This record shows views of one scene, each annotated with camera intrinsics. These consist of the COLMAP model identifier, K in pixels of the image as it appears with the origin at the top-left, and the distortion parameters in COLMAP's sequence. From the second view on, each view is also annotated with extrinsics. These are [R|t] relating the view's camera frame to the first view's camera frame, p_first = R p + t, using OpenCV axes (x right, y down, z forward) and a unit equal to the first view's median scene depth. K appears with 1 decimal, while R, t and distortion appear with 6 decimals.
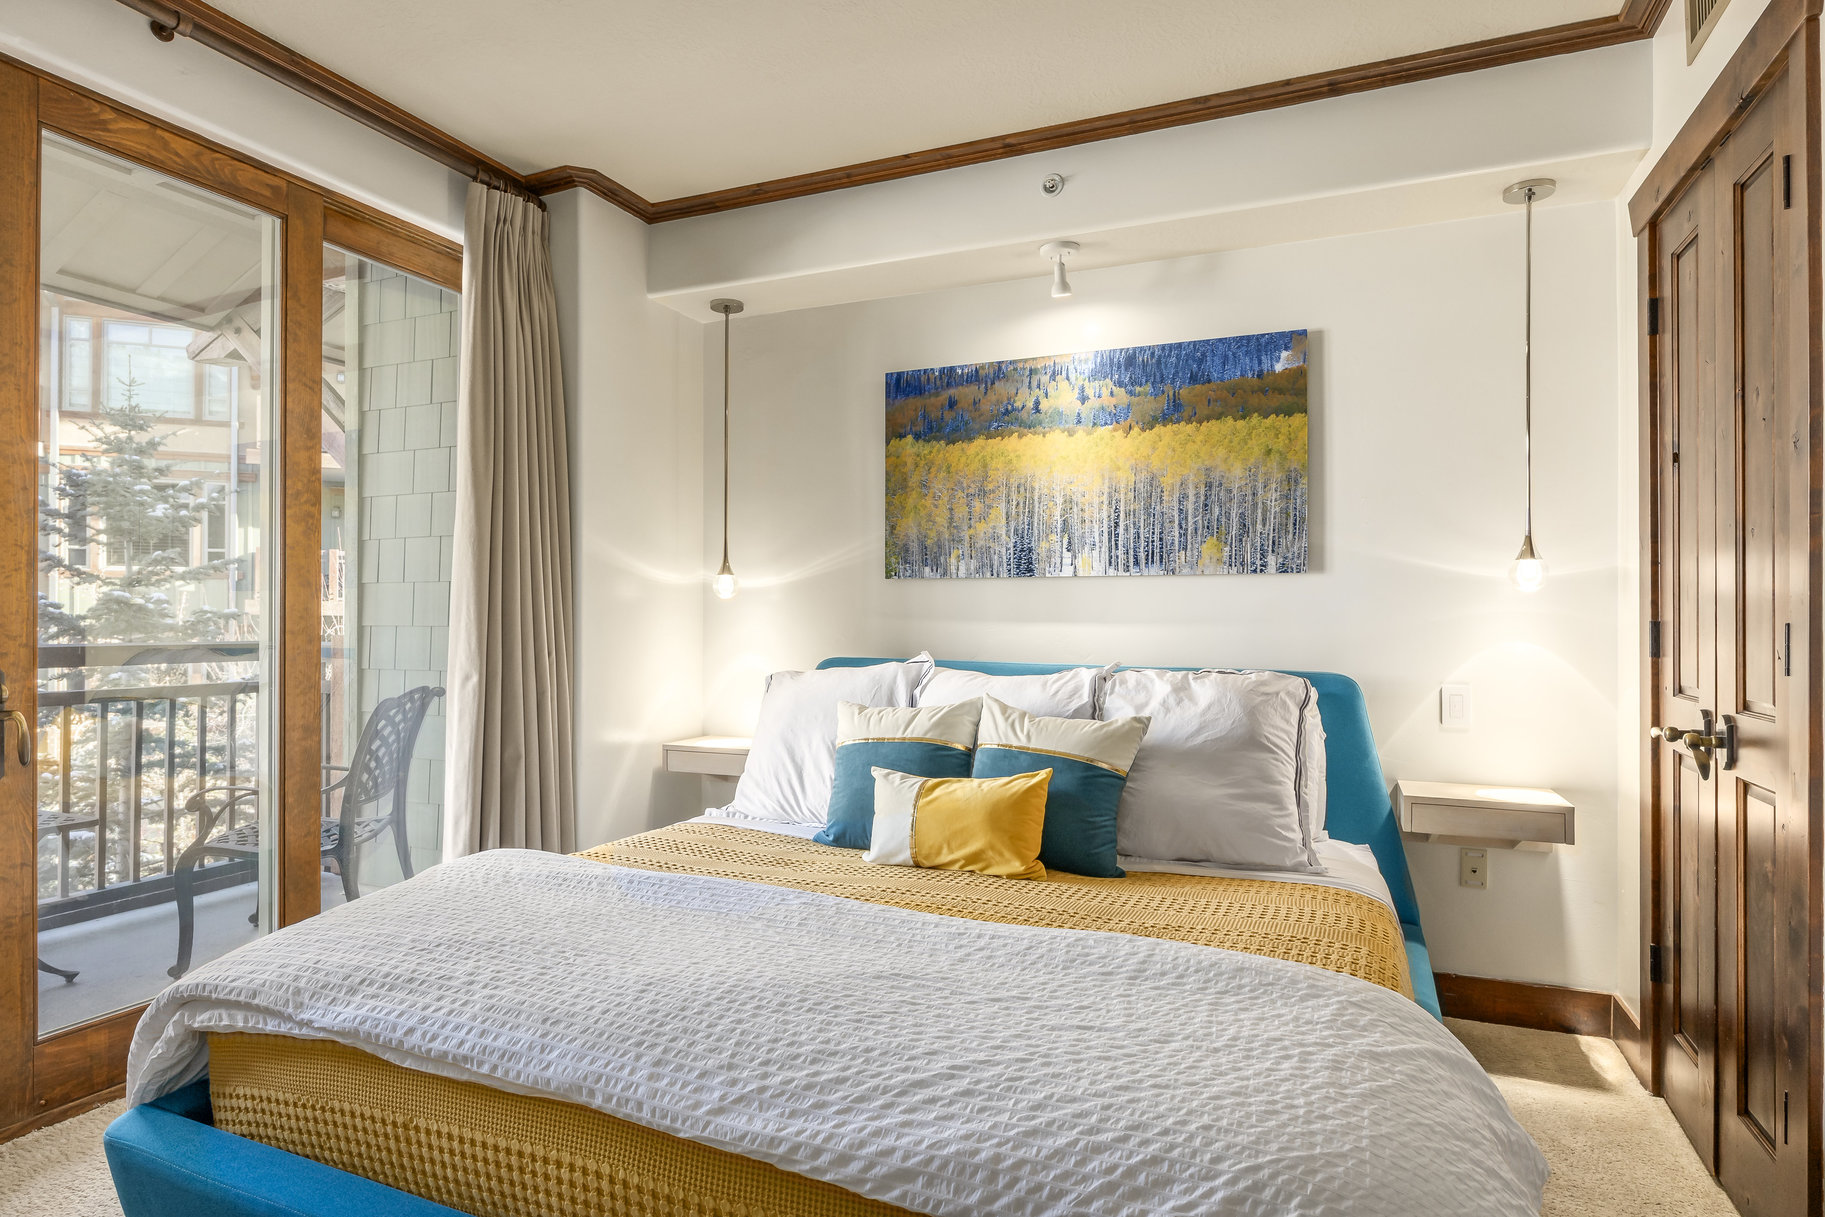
lens RADIAL K [[977.5, 0, 902.7], [0, 977.5, 601.2], [0, 0, 1]] dist [-0.002892, 0.001231]
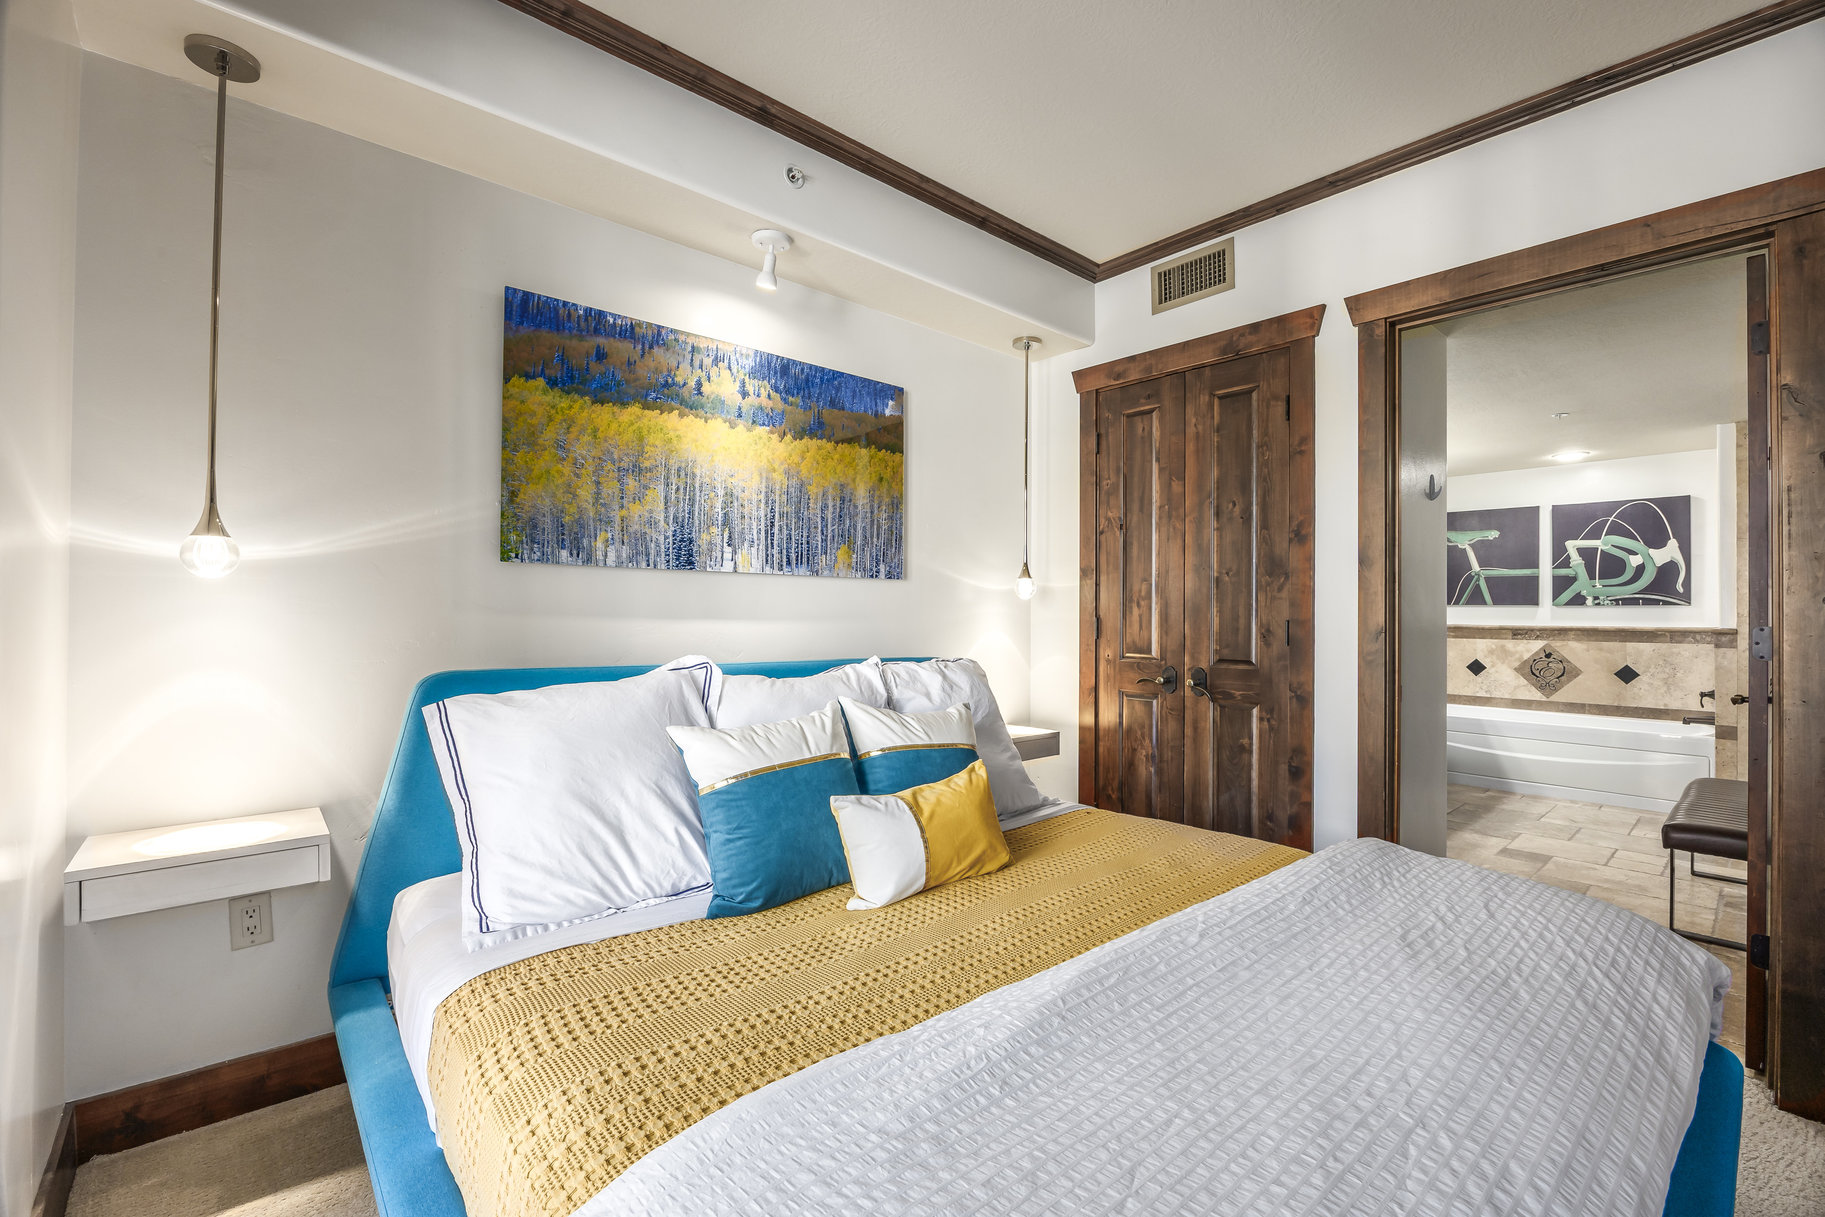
lens RADIAL K [[802.0, 0, 903.8], [0, 802.0, 598.1], [0, 0, 1]] dist [-0.013208, 0.000695]
pose [[0.416771, 0.019129, 0.908810, -0.480542], [-0.021051, 0.999714, -0.011388, 0.006070], [-0.908768, -0.014385, 0.417054, 0.509895]]
